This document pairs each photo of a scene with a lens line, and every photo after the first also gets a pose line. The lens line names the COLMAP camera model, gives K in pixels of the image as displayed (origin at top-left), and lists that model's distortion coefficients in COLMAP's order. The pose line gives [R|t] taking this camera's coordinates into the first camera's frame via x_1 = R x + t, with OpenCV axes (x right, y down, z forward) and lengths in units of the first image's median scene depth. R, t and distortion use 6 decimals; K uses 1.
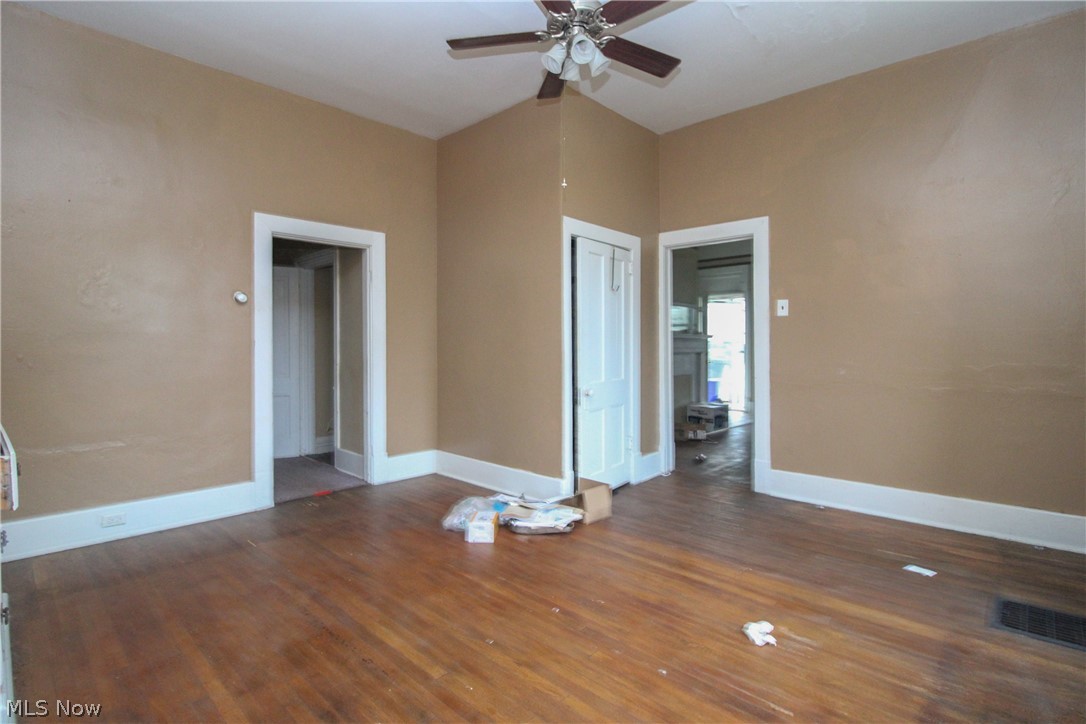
lens RADIAL K [[520.3, 0, 552.0], [0, 520.3, 356.9], [0, 0, 1]] dist [-0.014501, -0.002277]
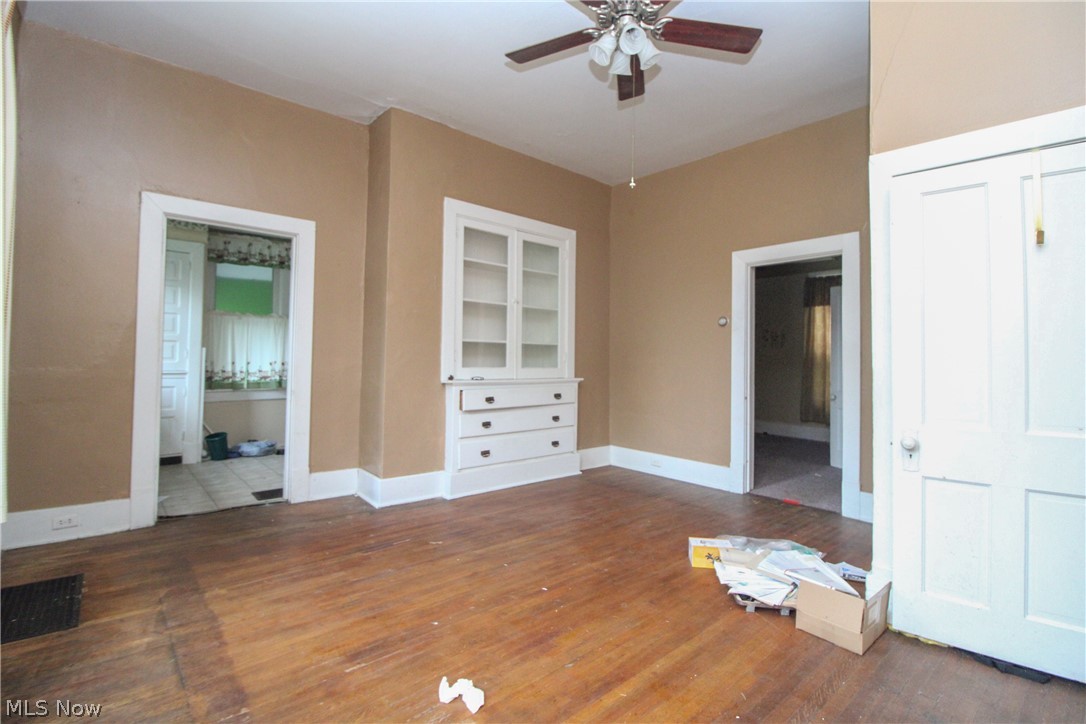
lens RADIAL K [[520.3, 0, 551.9], [0, 520.3, 356.3], [0, 0, 1]] dist [-0.014501, -0.002277]
pose [[-0.100088, -0.002623, -0.994975, 1.118272], [-0.042922, 0.999077, 0.001684, -0.015208], [0.994052, 0.042875, -0.100108, 1.102605]]
